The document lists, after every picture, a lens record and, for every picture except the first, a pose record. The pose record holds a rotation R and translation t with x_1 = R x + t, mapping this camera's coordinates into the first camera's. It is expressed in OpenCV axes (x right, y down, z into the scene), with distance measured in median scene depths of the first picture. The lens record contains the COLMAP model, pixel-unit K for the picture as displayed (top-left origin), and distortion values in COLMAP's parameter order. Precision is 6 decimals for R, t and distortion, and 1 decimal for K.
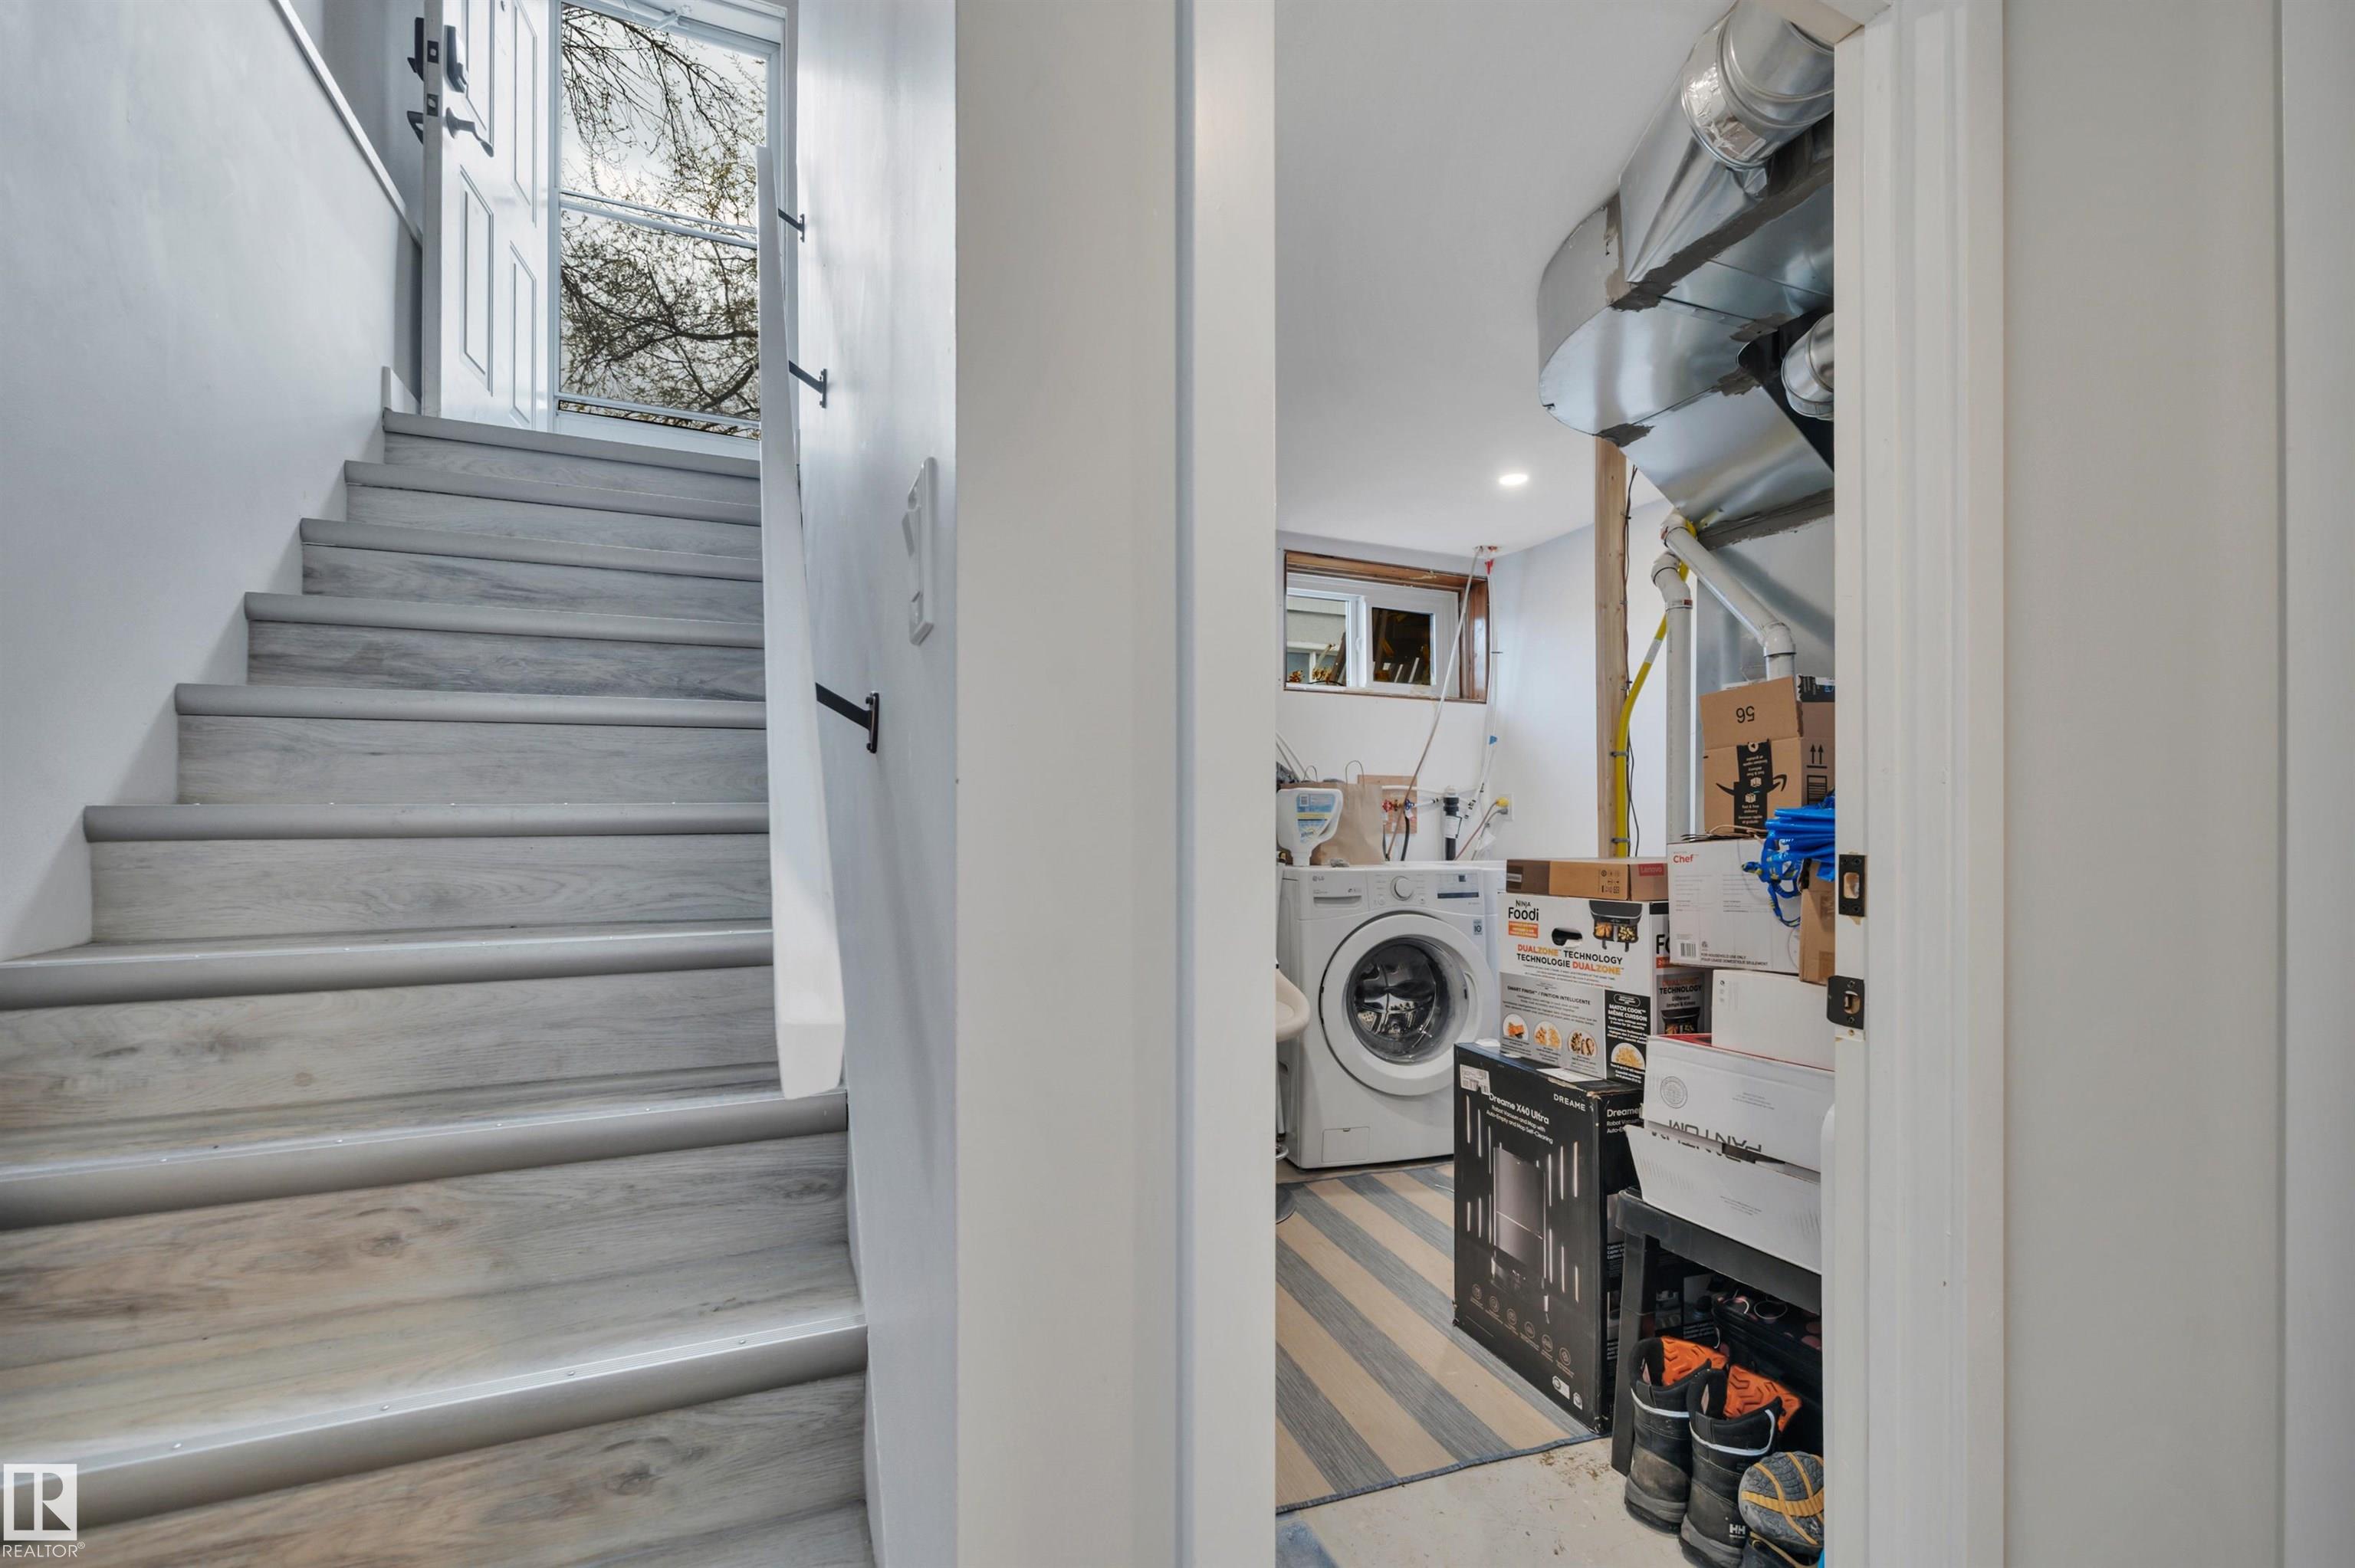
lens RADIAL K [[916.5, 0, 1175.6], [0, 916.5, 827.4], [0, 0, 1]] dist [-0.000054, 0.000016]
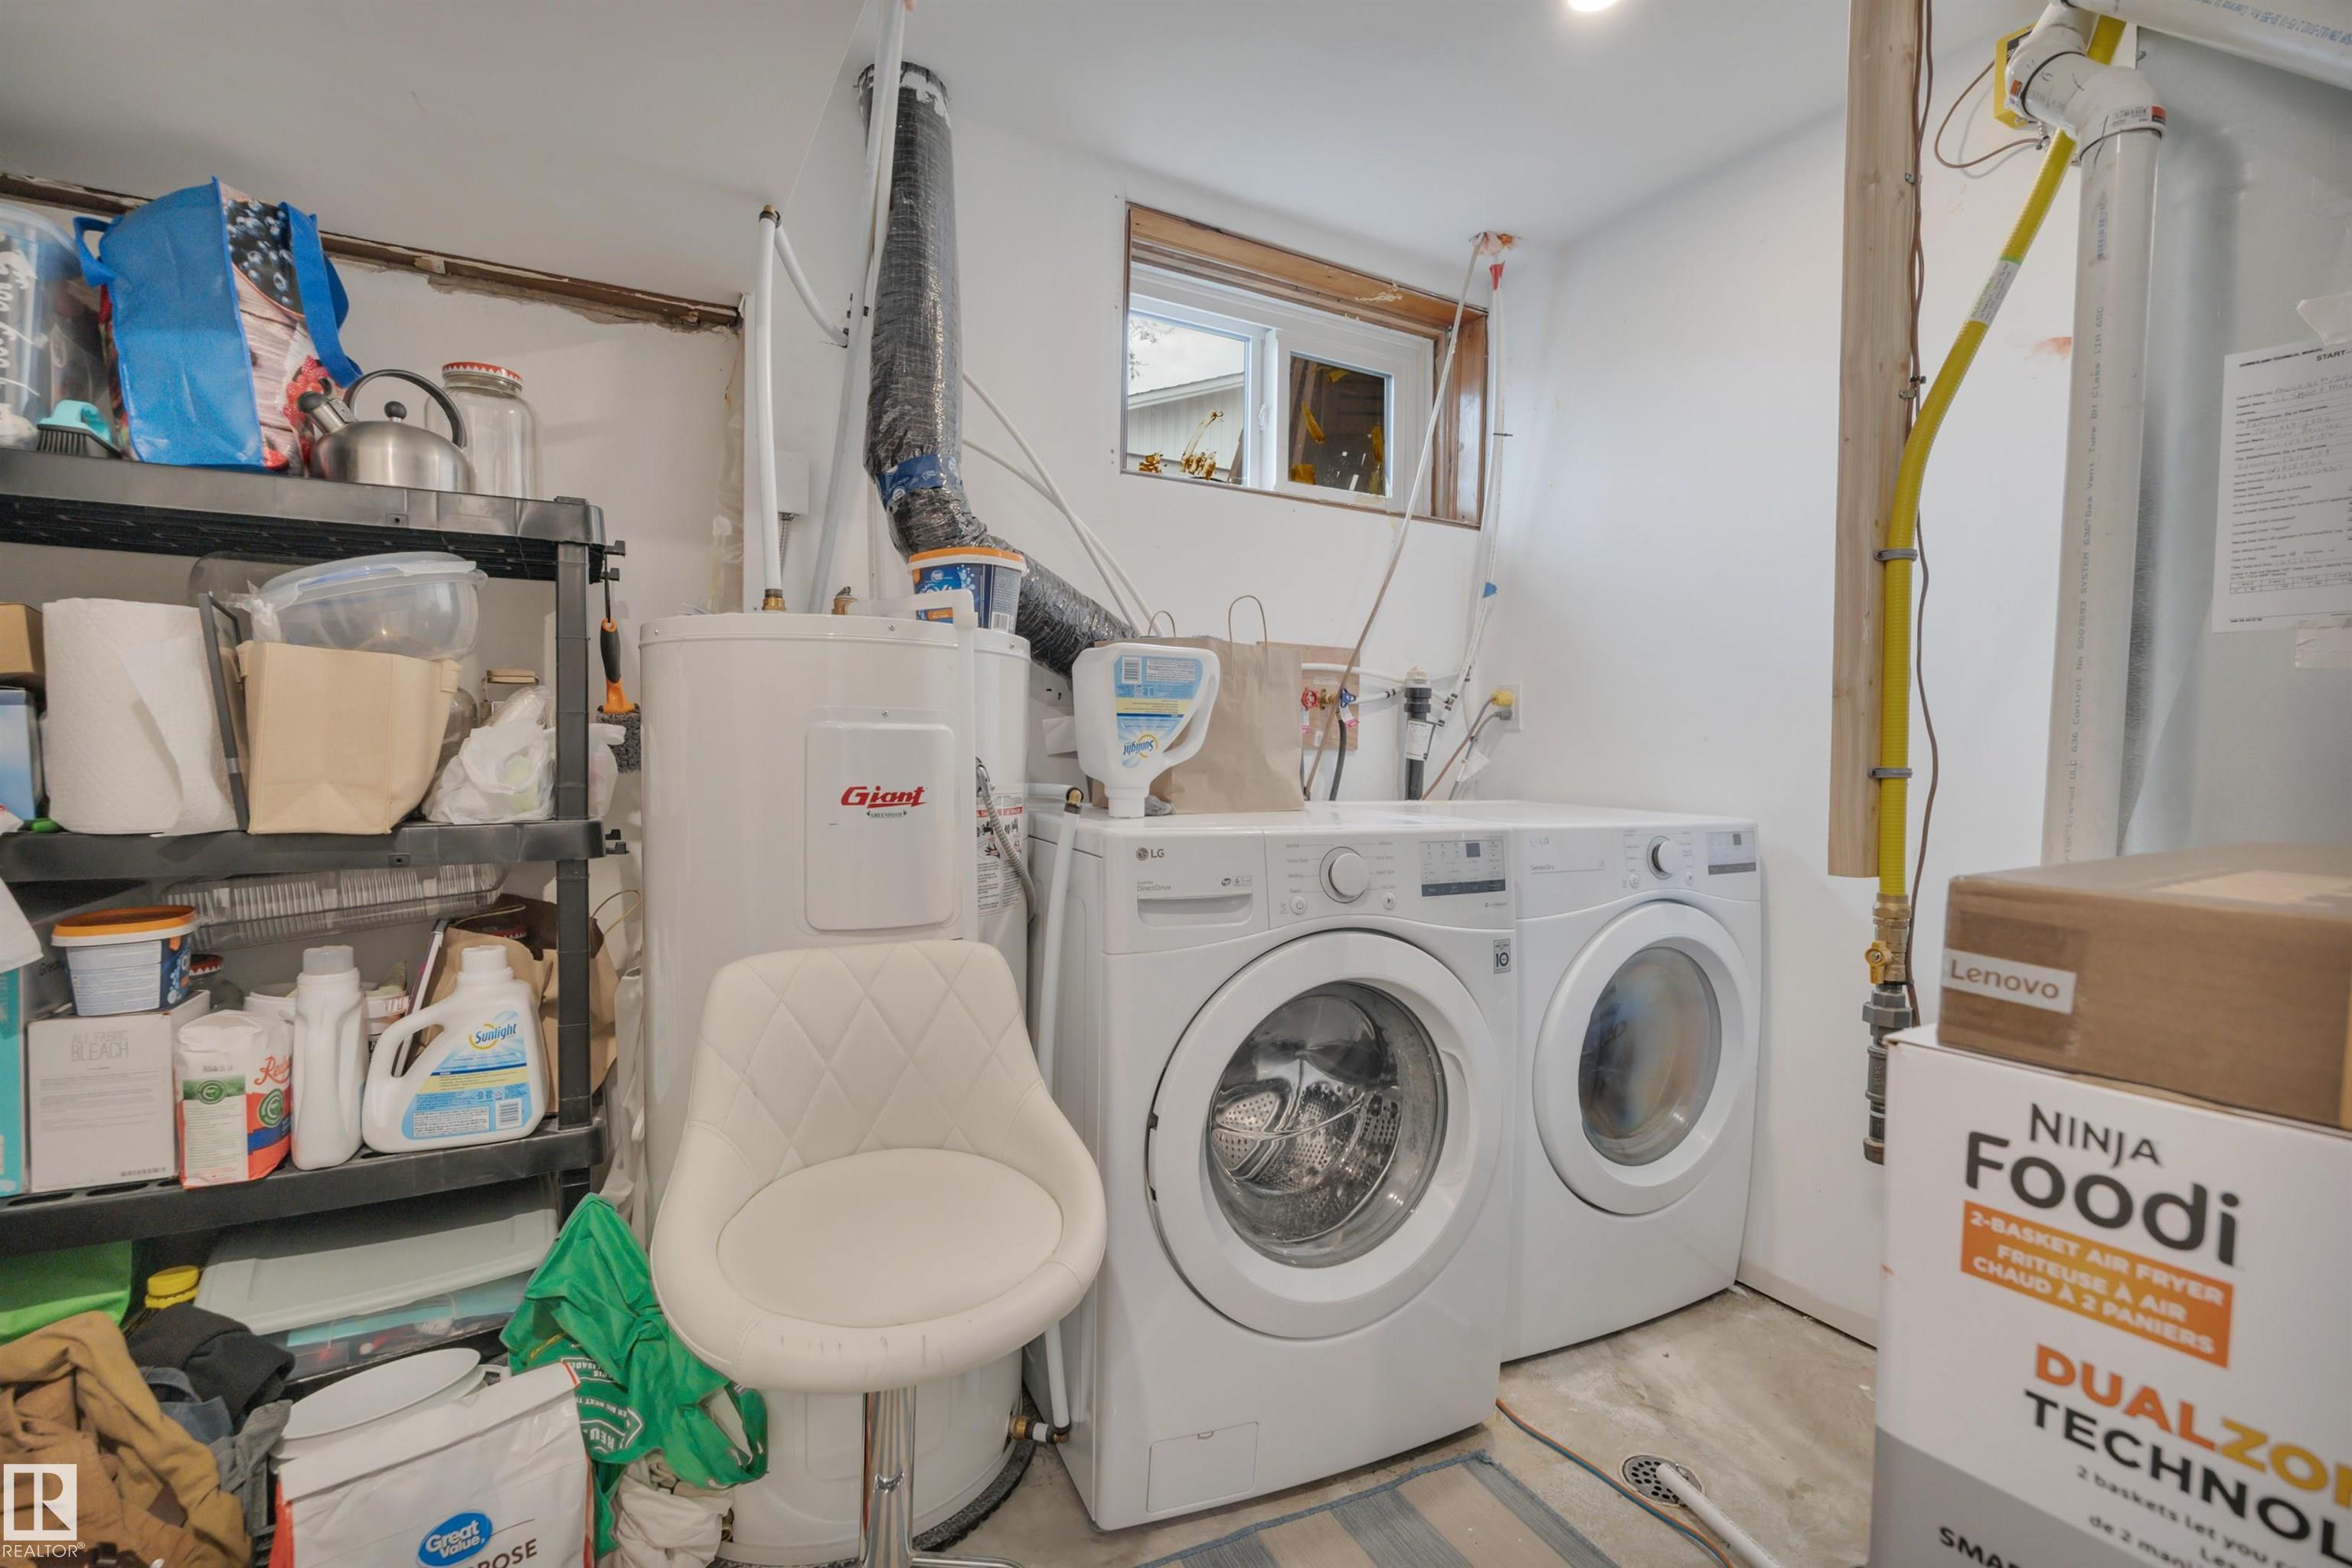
lens RADIAL K [[1124.2, 0, 1167.5], [0, 1124.2, 824.6], [0, 0, 1]] dist [-0.000275, 0.000227]
pose [[0.993506, 0.009894, 0.113348, 0.068644], [-0.018307, 0.997133, 0.073420, 0.003371], [-0.112297, -0.075018, 0.990839, 0.322523]]
